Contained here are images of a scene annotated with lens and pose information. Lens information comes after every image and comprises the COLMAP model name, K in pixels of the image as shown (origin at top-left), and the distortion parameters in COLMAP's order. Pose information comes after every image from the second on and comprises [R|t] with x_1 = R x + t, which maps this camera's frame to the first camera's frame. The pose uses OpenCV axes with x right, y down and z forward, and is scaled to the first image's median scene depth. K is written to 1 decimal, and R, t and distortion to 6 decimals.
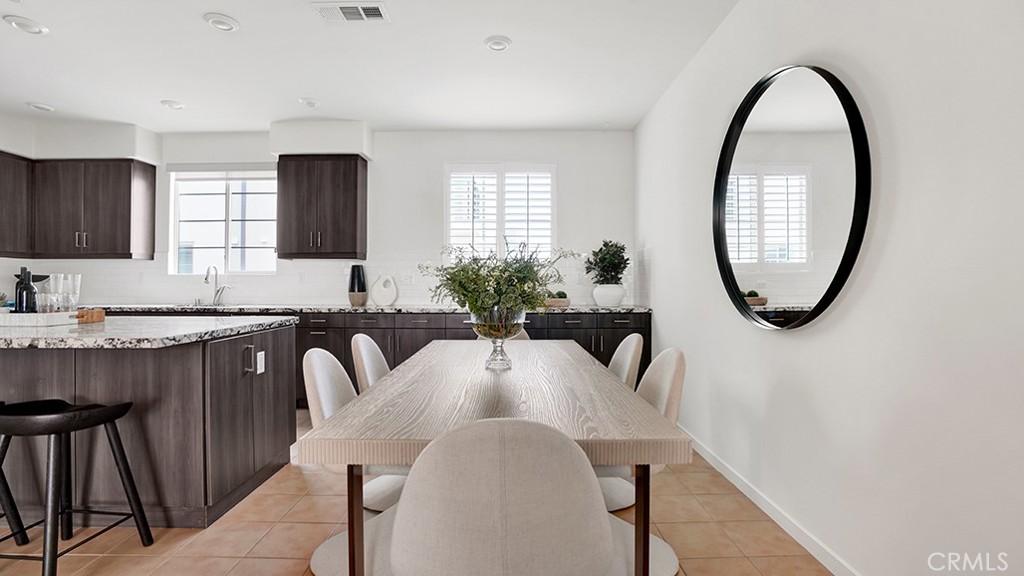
lens RADIAL K [[487.9, 0, 509.2], [0, 487.9, 288.1], [0, 0, 1]] dist [-0.034609, 0.001374]
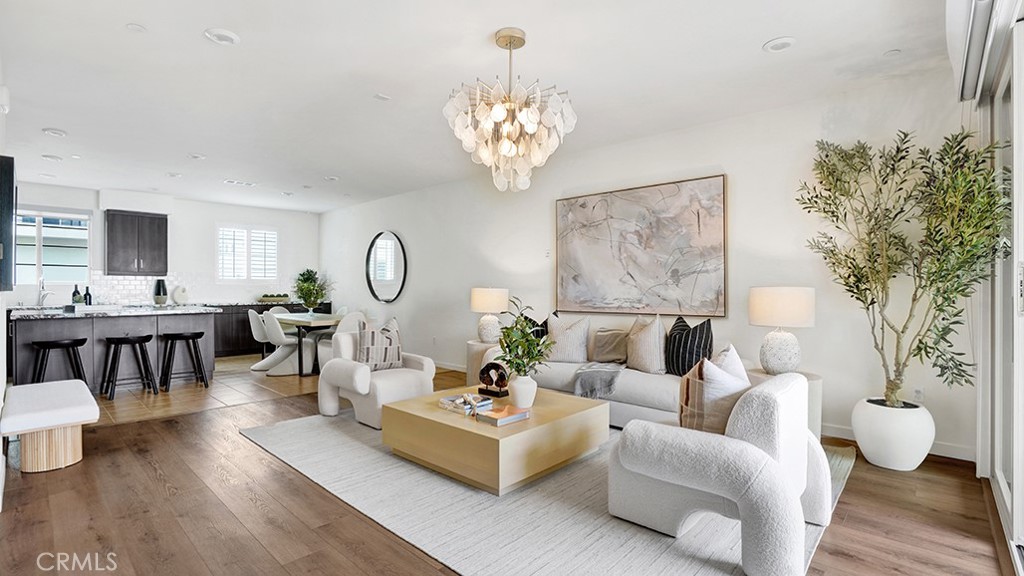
lens RADIAL K [[487.9, 0, 519.8], [0, 487.9, 290.4], [0, 0, 1]] dist [-0.034609, 0.001374]
pose [[0.707531, -0.002922, 0.706676, -0.603796], [-0.005603, 0.999937, 0.009745, -0.031643], [-0.706660, -0.010855, 0.707470, -1.055605]]
